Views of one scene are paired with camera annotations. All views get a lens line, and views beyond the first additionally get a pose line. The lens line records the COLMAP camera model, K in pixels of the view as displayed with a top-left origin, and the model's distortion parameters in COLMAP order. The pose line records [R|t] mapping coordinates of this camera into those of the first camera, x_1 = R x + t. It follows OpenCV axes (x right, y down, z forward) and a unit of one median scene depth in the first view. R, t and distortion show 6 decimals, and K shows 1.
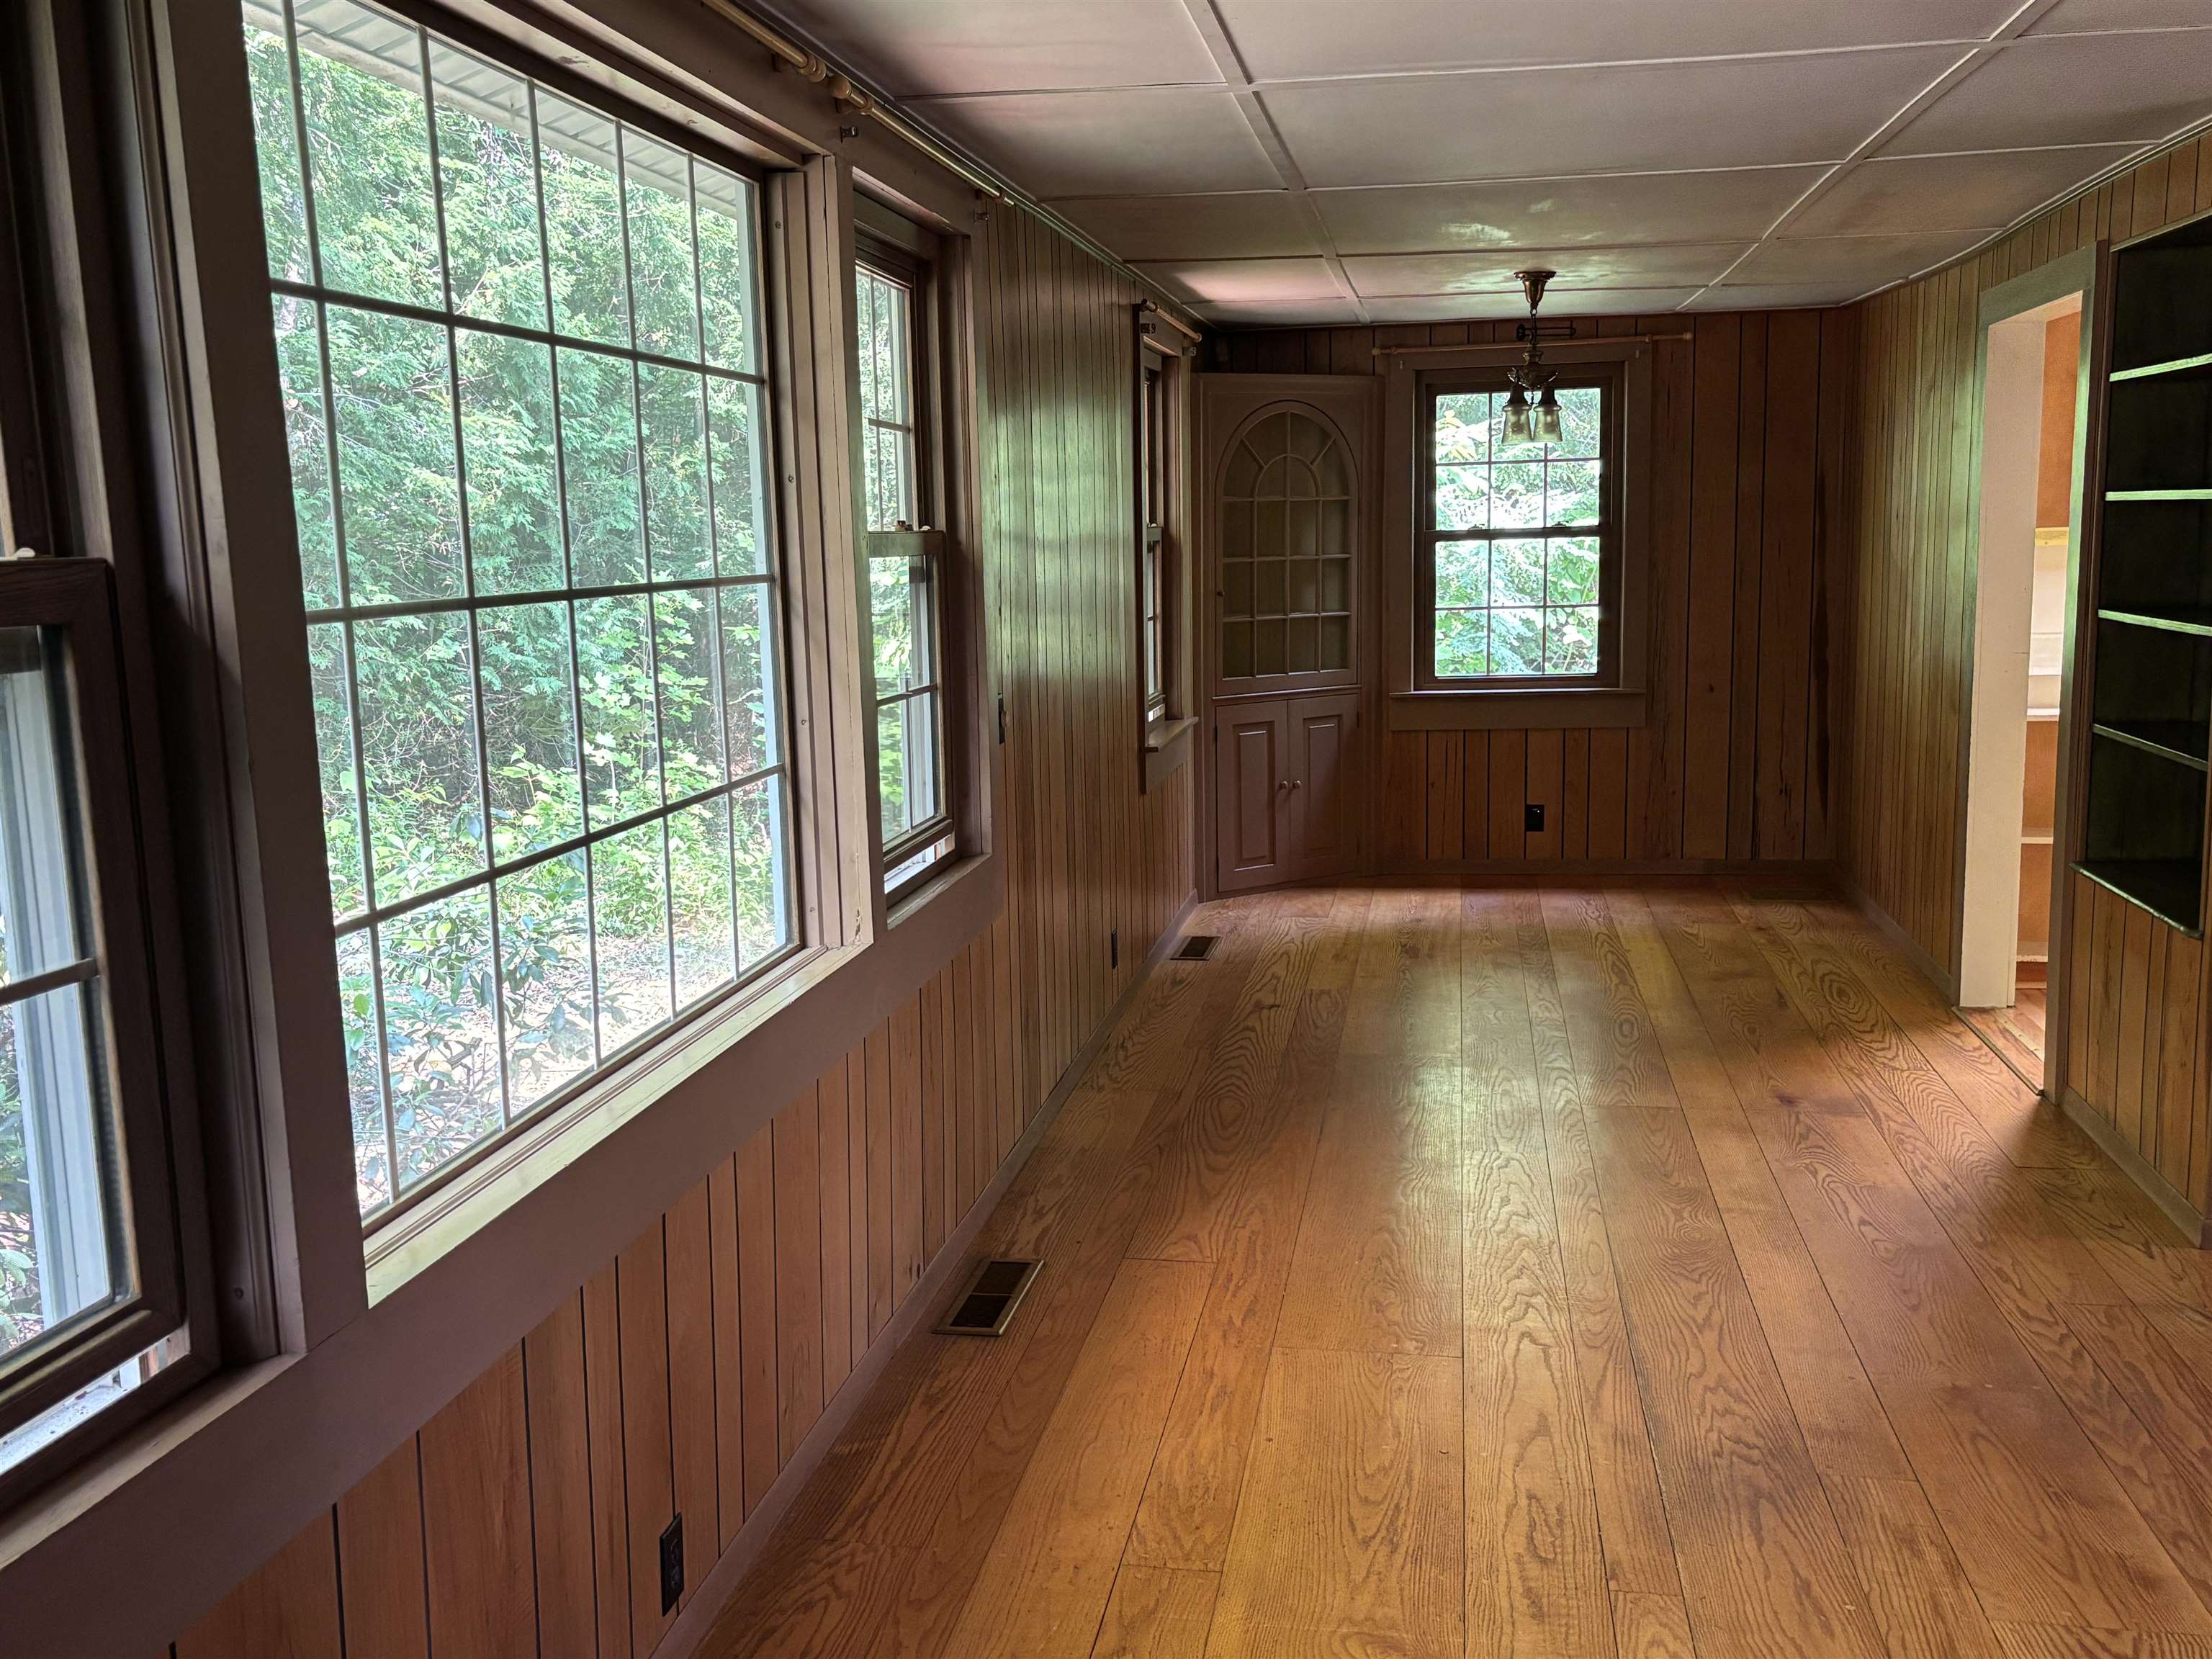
lens RADIAL K [[1992.8, 0, 1106.2], [0, 1992.8, 833.3], [0, 0, 1]] dist [-0.007367, -0.013583]
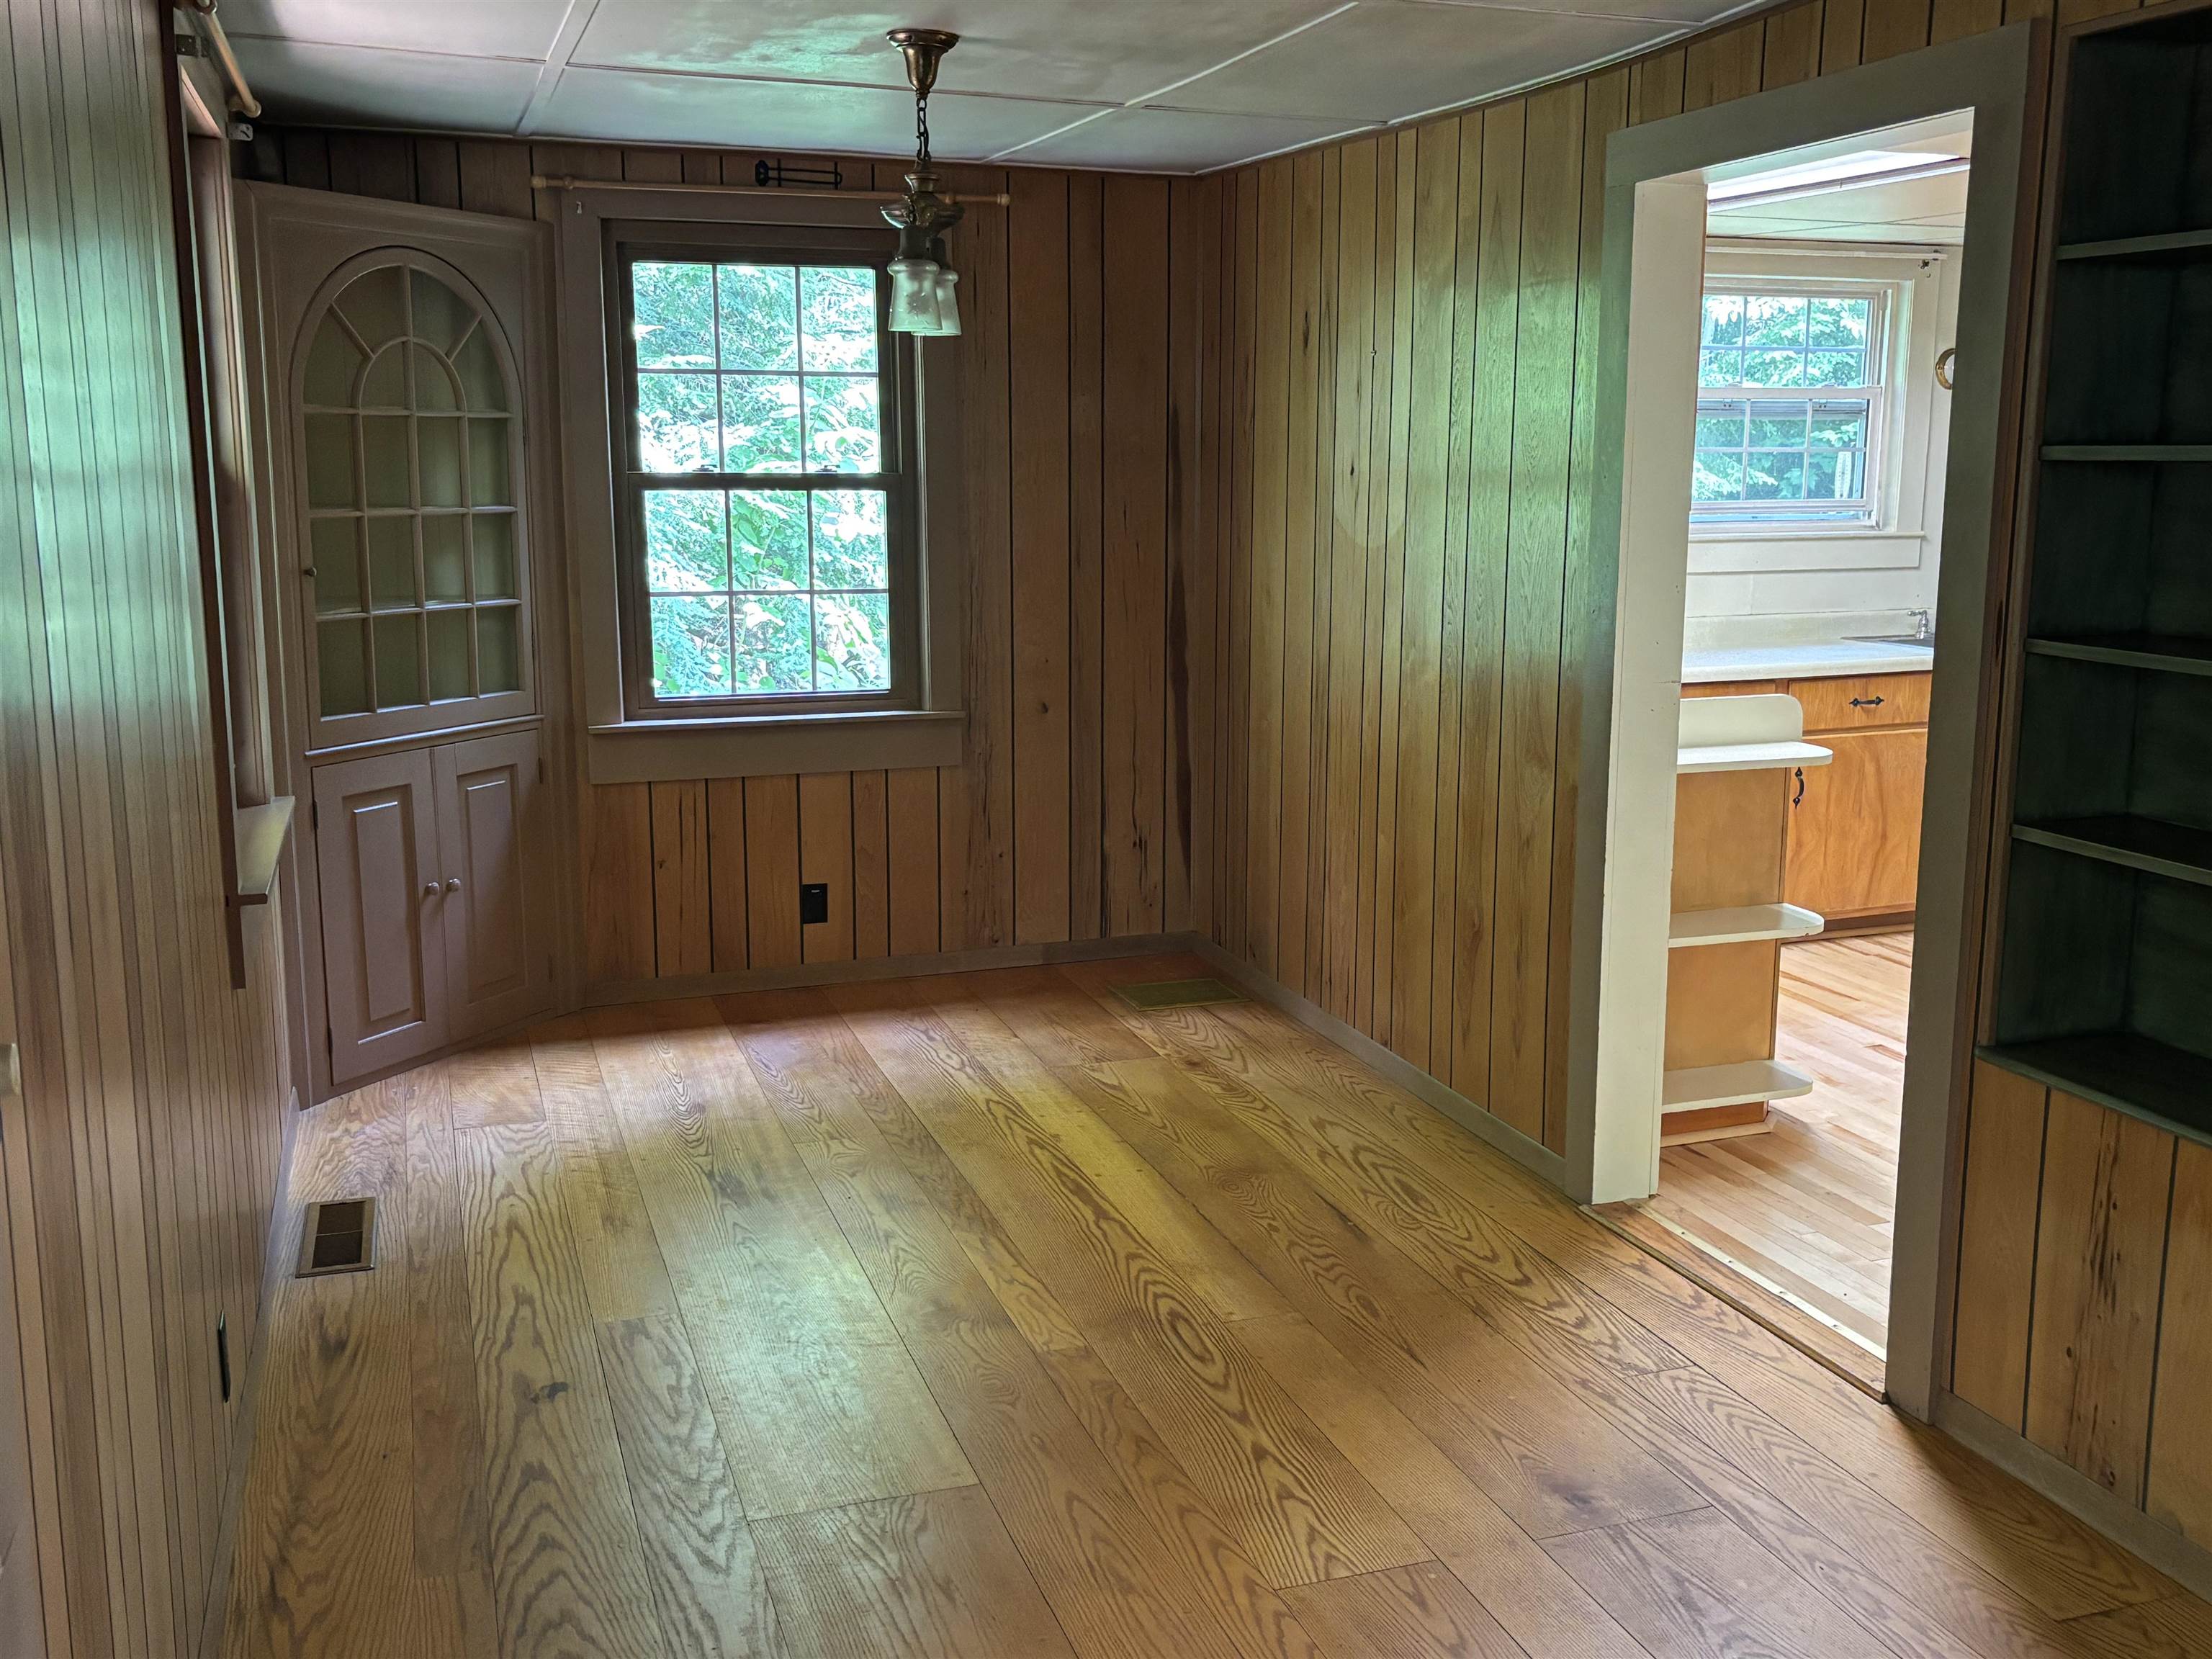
lens RADIAL K [[2054.2, 0, 1142.5], [0, 2054.2, 819.9], [0, 0, 1]] dist [0.023645, -0.003012]
pose [[0.869045, -0.055946, 0.491559, -0.029926], [0.047257, 0.998430, 0.030086, -0.054183], [-0.492470, -0.002917, 0.870324, 0.353790]]
